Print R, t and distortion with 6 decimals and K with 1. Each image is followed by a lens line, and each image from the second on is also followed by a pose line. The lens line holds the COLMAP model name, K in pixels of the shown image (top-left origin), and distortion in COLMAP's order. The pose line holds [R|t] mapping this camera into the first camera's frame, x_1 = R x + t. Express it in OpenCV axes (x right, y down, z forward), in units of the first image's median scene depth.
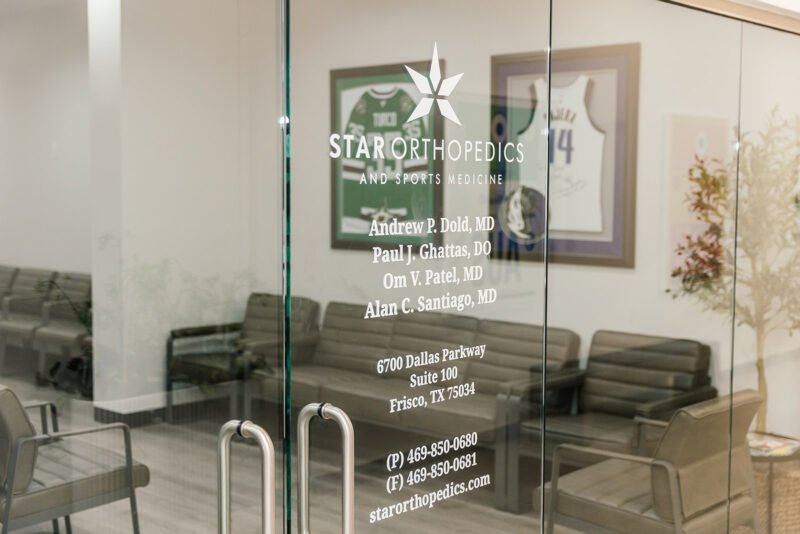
lens RADIAL K [[1088.3, 0, 400.0], [0, 1088.3, 267.0], [0, 0, 1]] dist [0.025263, 0.042712]
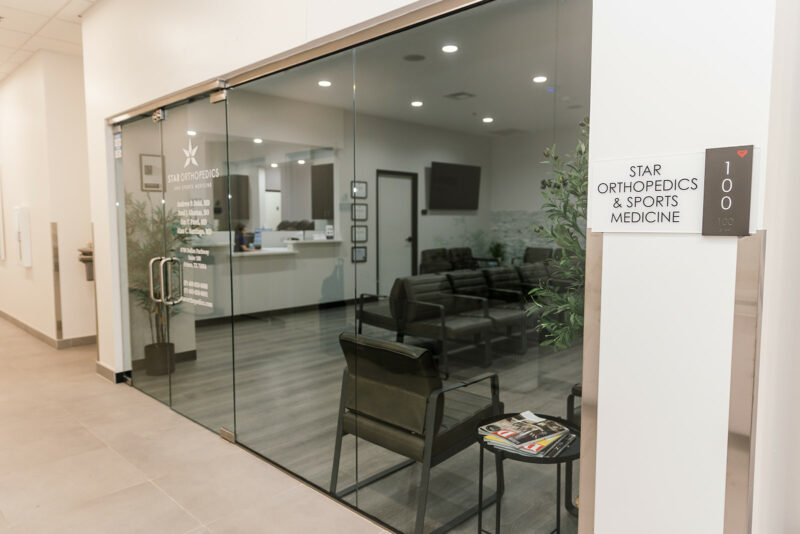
lens RADIAL K [[557.5, 0, 400.0], [0, 557.5, 267.0], [0, 0, 1]] dist [0.000055, 0.000001]
pose [[-0.018824, 0.080537, -0.996574, 1.401555], [-0.081176, 0.993337, 0.081808, -0.034619], [0.996522, 0.082438, -0.012161, 1.498355]]
